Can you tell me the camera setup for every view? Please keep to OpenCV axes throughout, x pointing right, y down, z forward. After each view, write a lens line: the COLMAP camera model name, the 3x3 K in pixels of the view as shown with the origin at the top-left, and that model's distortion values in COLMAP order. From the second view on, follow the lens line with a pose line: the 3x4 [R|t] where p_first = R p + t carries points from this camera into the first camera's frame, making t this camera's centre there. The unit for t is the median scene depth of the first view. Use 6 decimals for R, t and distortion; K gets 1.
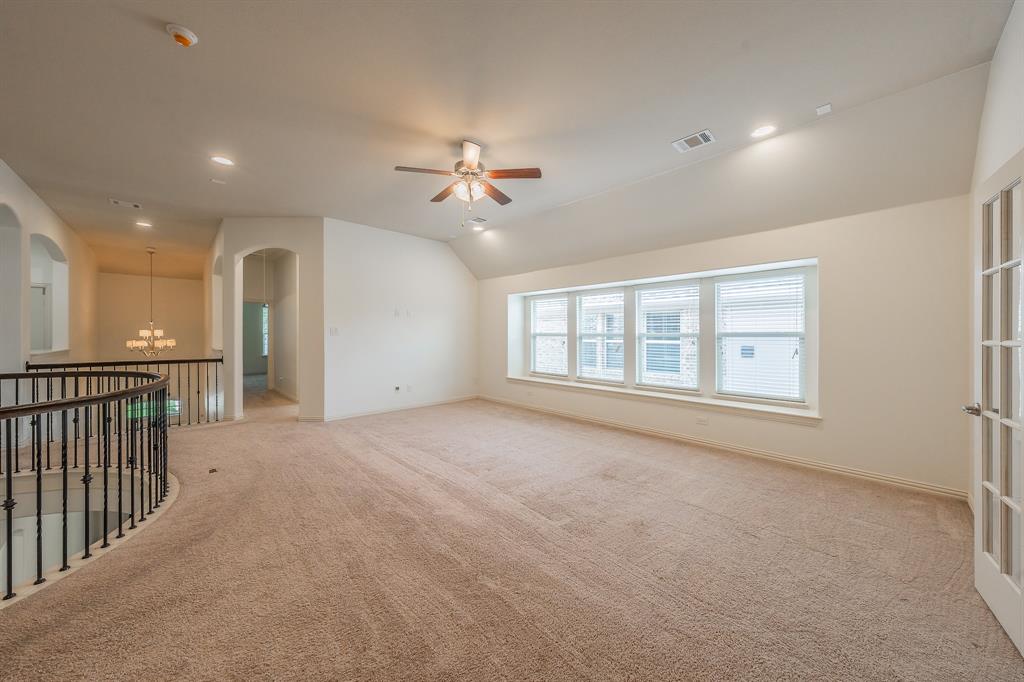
lens RADIAL K [[362.3, 0, 509.2], [0, 362.3, 336.7], [0, 0, 1]] dist [-0.000539, -0.000066]
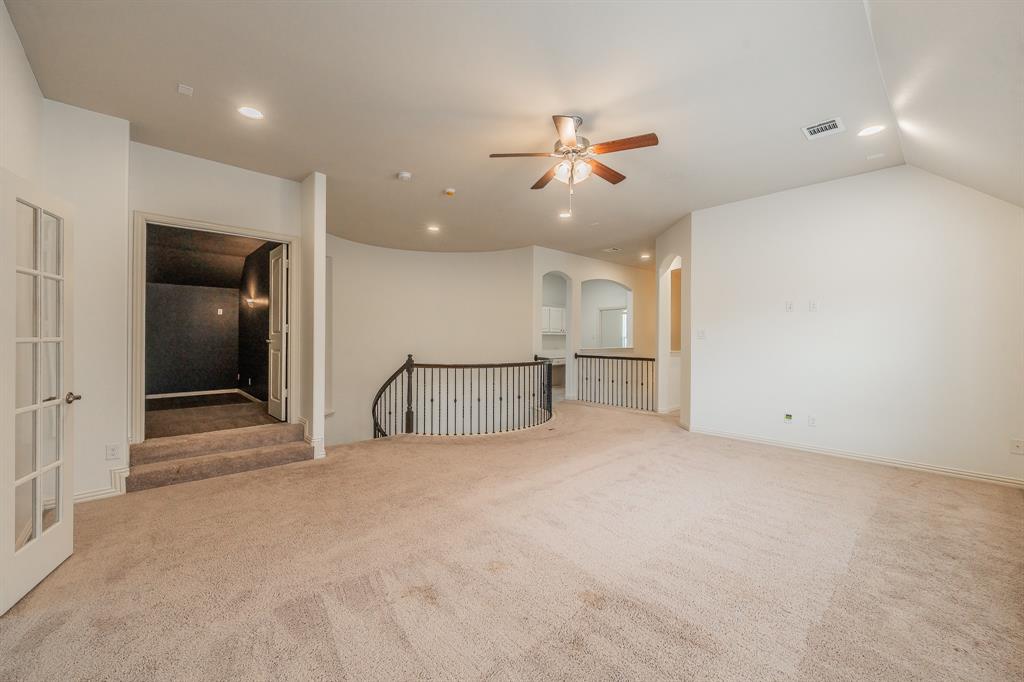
lens RADIAL K [[411.4, 0, 505.6], [0, 411.4, 336.3], [0, 0, 1]] dist [0.007177, -0.000176]
pose [[-0.035574, -0.004648, -0.999356, 0.833005], [-0.009252, 0.999948, -0.004322, -0.001945], [0.999324, 0.009093, -0.035615, 0.826917]]
